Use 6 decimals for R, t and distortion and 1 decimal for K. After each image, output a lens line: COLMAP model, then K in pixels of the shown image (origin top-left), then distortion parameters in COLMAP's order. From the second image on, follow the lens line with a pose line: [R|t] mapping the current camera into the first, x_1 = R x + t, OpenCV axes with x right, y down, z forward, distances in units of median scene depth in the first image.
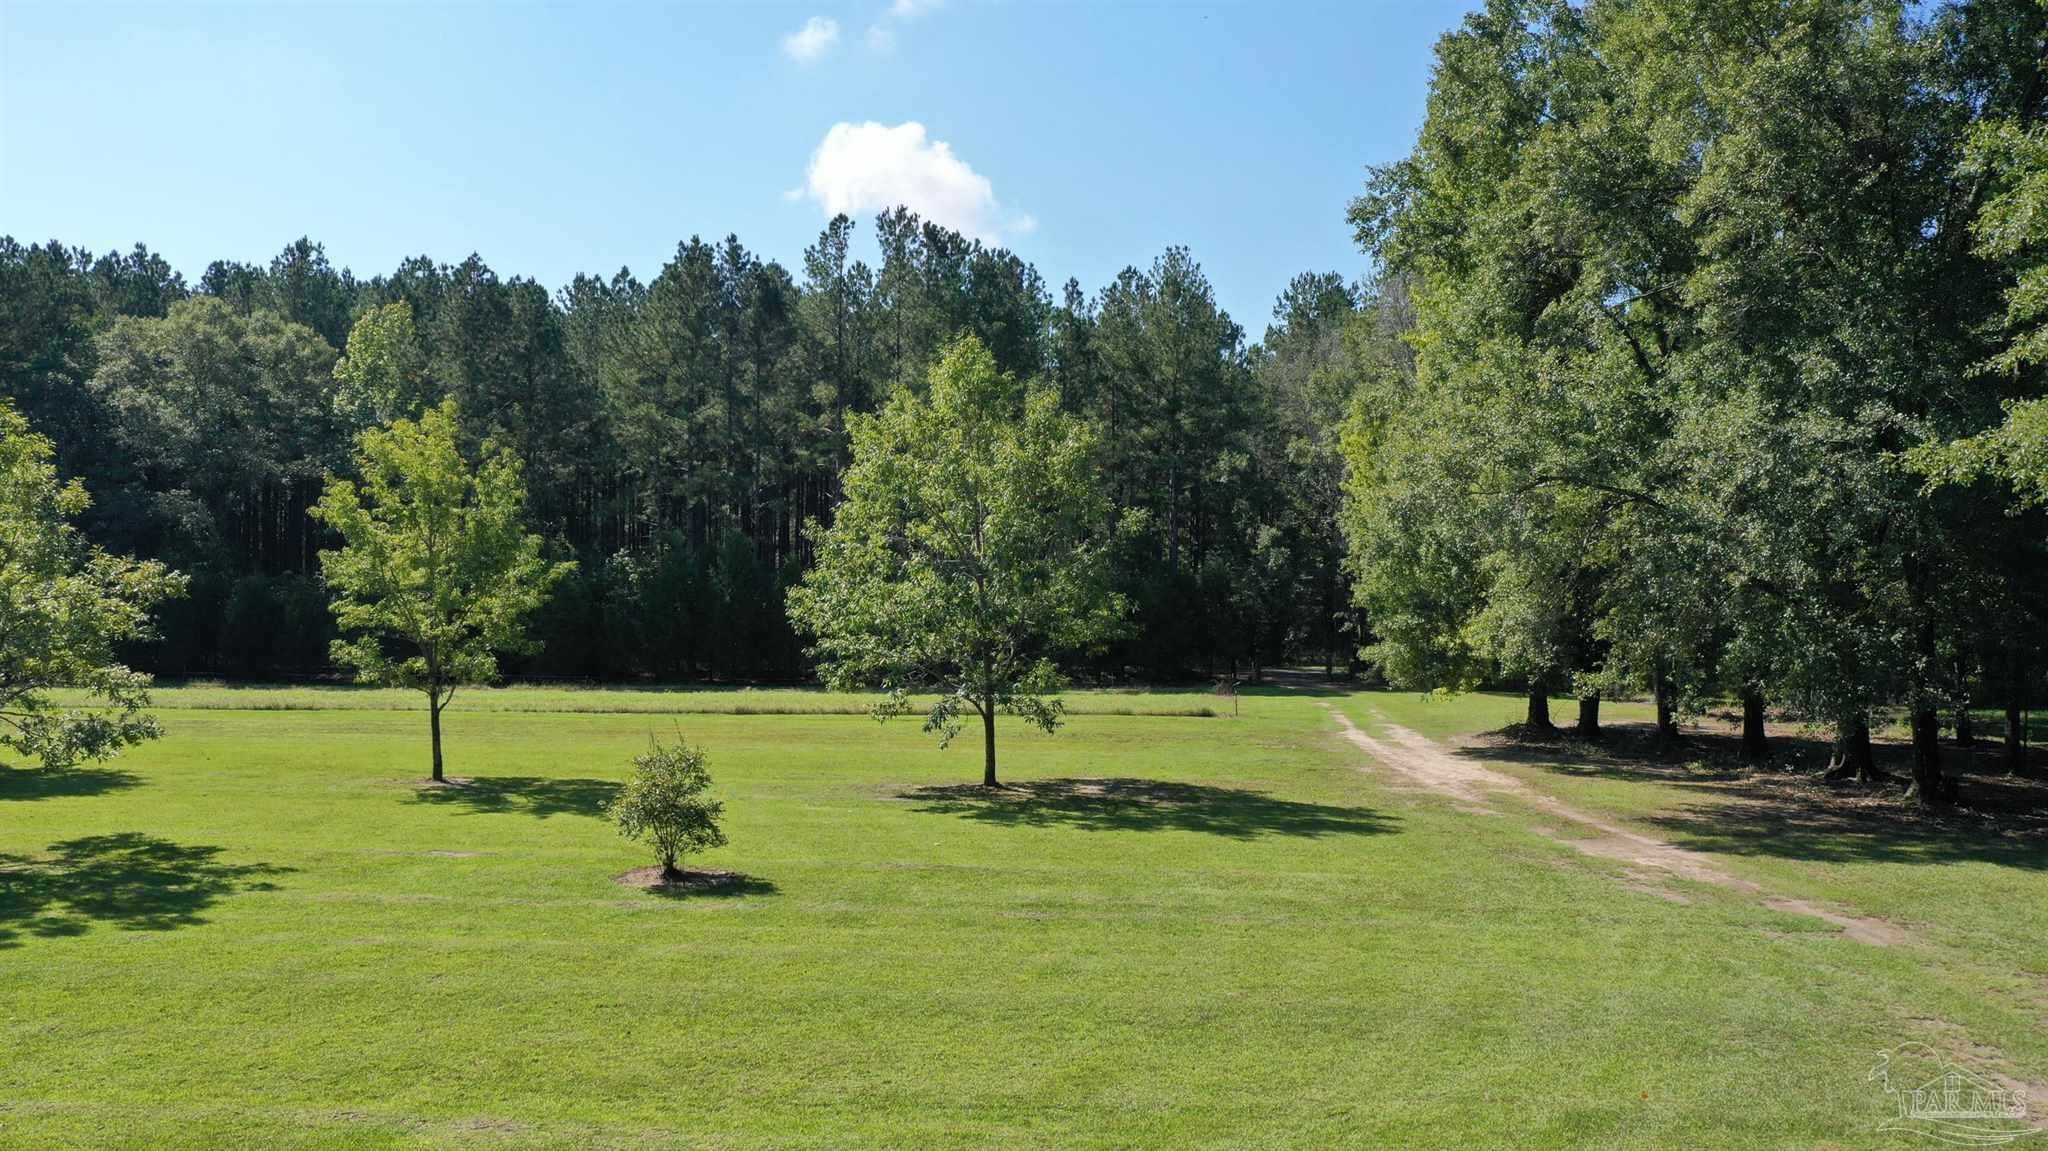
lens RADIAL K [[1638.6, 0, 1015.0], [0, 1638.6, 585.8], [0, 0, 1]] dist [0.017353, 0.017204]
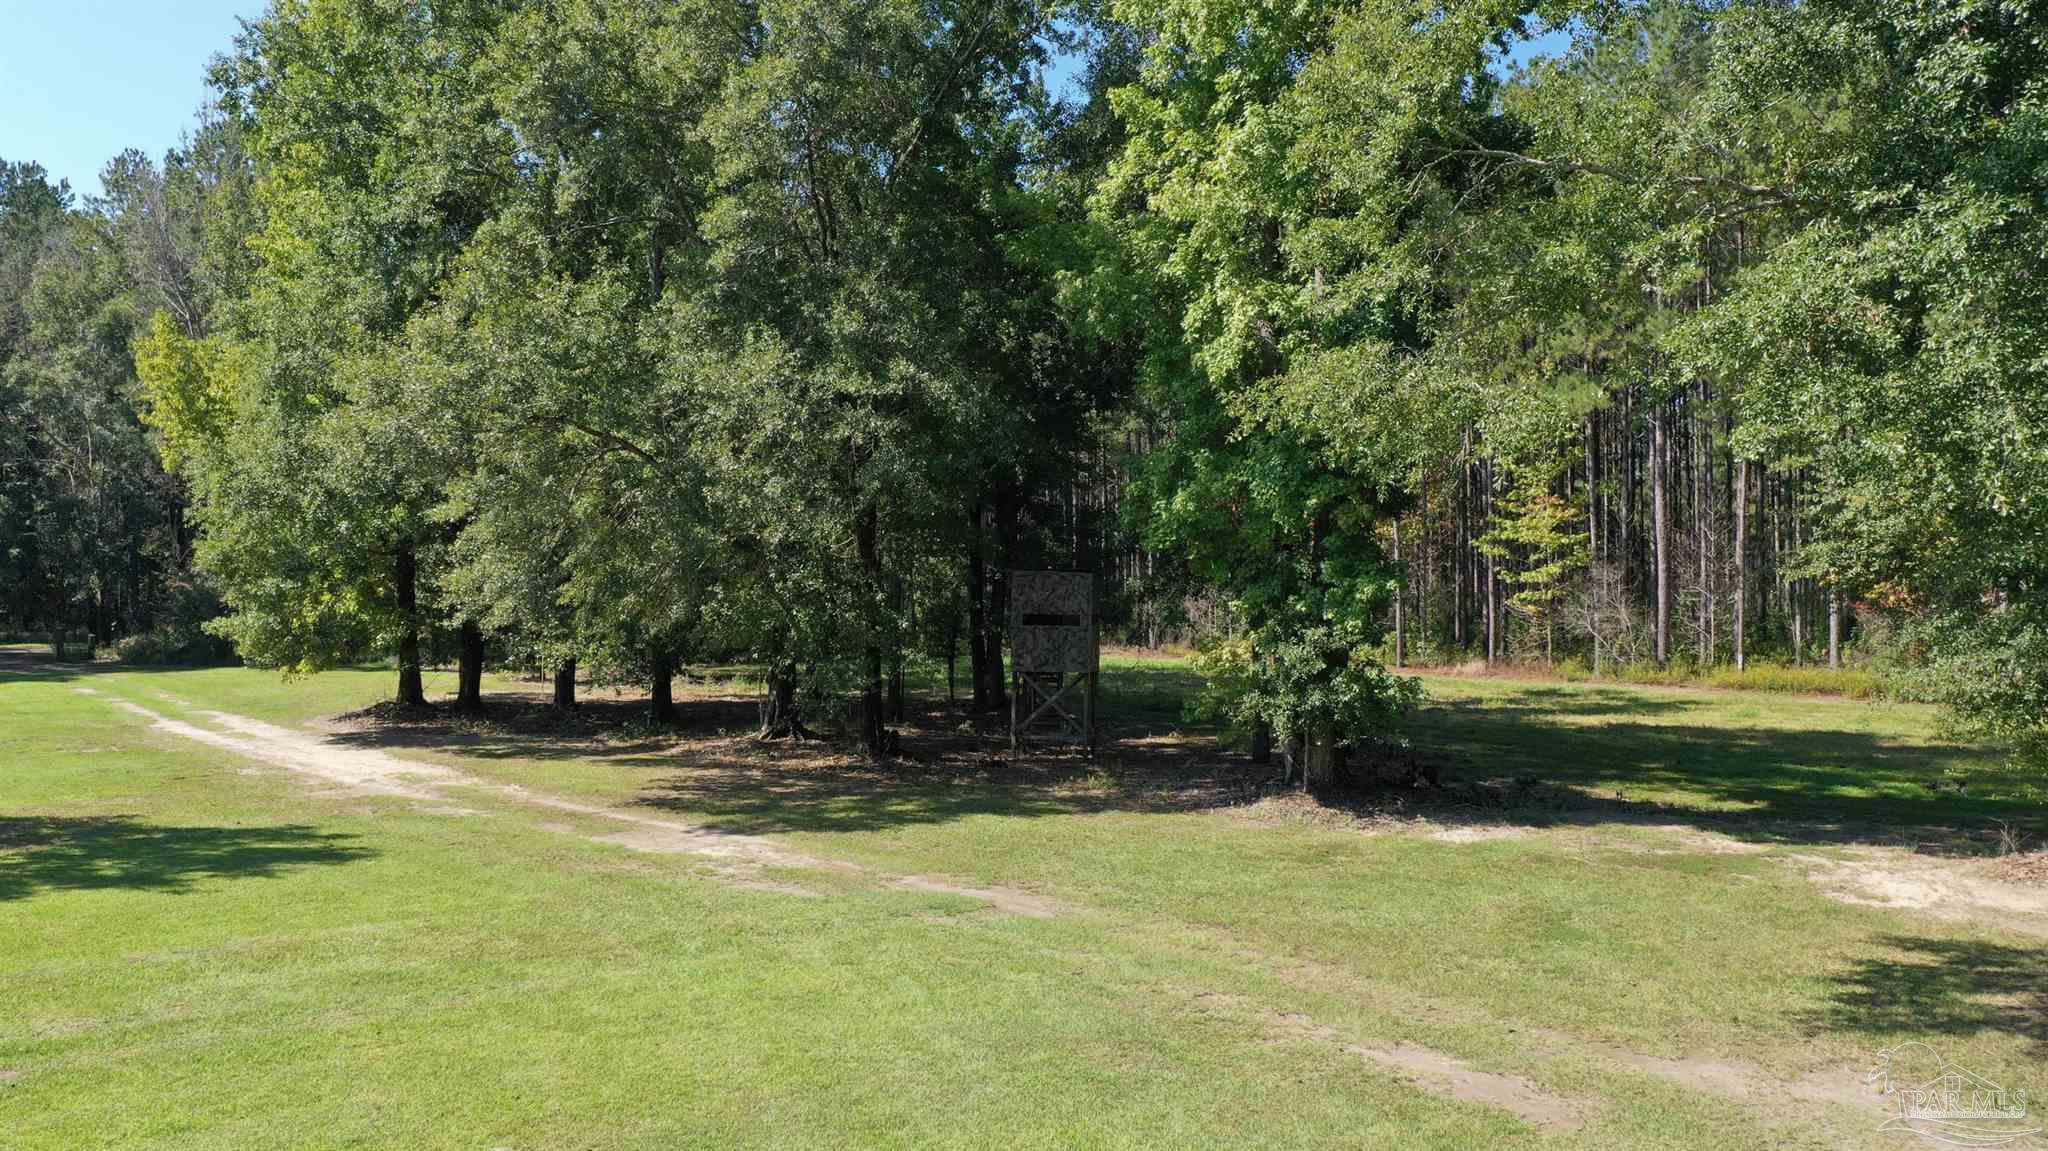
lens RADIAL K [[1638.6, 0, 1029.1], [0, 1638.6, 556.3], [0, 0, 1]] dist [0.017353, 0.017204]
pose [[0.714044, 0.005586, 0.700078, -0.062880], [-0.007717, 0.999970, -0.000108, 0.003502], [-0.700058, -0.005326, 0.714066, 0.135934]]
